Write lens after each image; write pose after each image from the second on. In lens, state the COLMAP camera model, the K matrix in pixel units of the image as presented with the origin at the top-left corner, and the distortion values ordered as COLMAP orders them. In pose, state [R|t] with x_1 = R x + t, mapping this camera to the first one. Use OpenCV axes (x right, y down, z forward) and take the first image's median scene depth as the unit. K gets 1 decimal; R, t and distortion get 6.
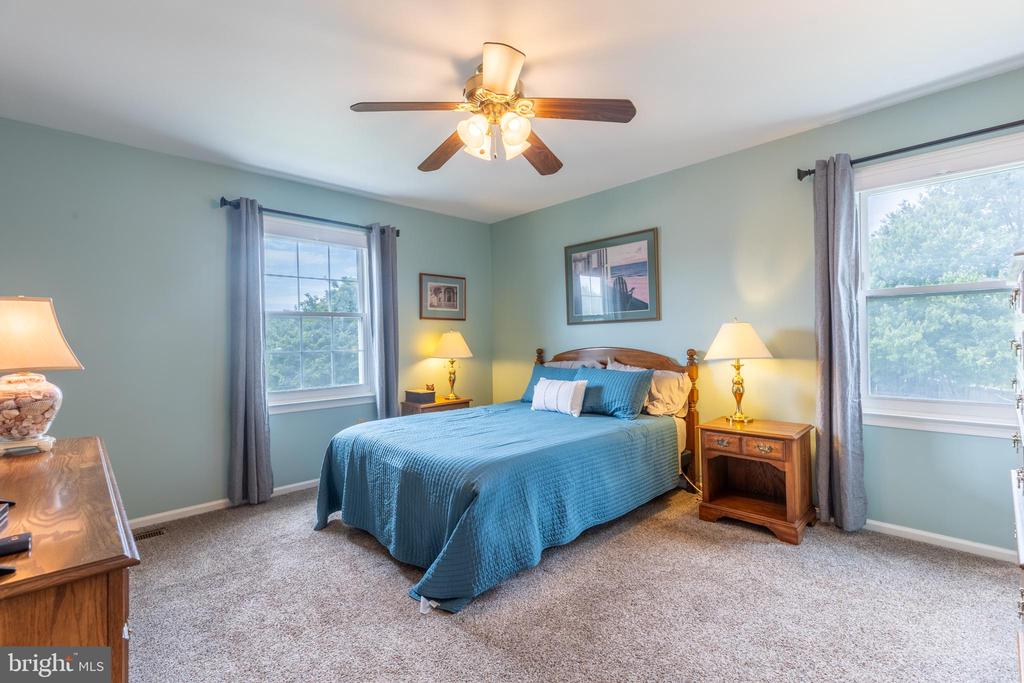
lens RADIAL K [[457.0, 0, 516.6], [0, 457.0, 341.6], [0, 0, 1]] dist [0.003362, 0.000040]
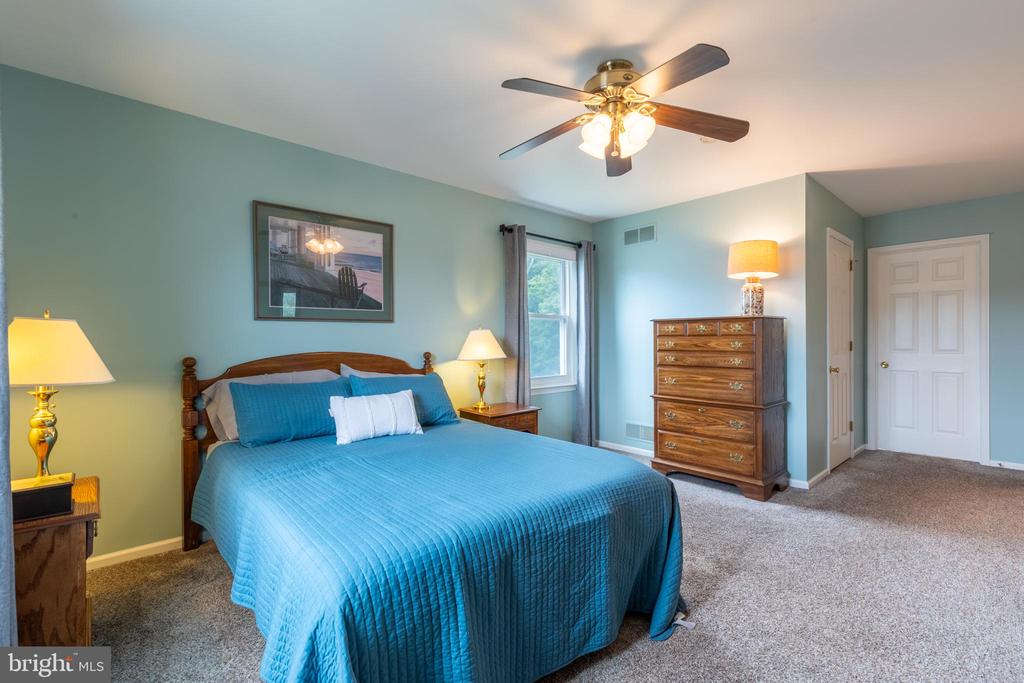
lens RADIAL K [[457.0, 0, 516.6], [0, 457.0, 341.6], [0, 0, 1]] dist [0.003362, 0.000040]
pose [[0.044743, 0.012295, 0.998923, -0.619835], [0.001531, 0.999922, -0.012376, 0.005271], [-0.998997, 0.002083, 0.044720, 0.690448]]
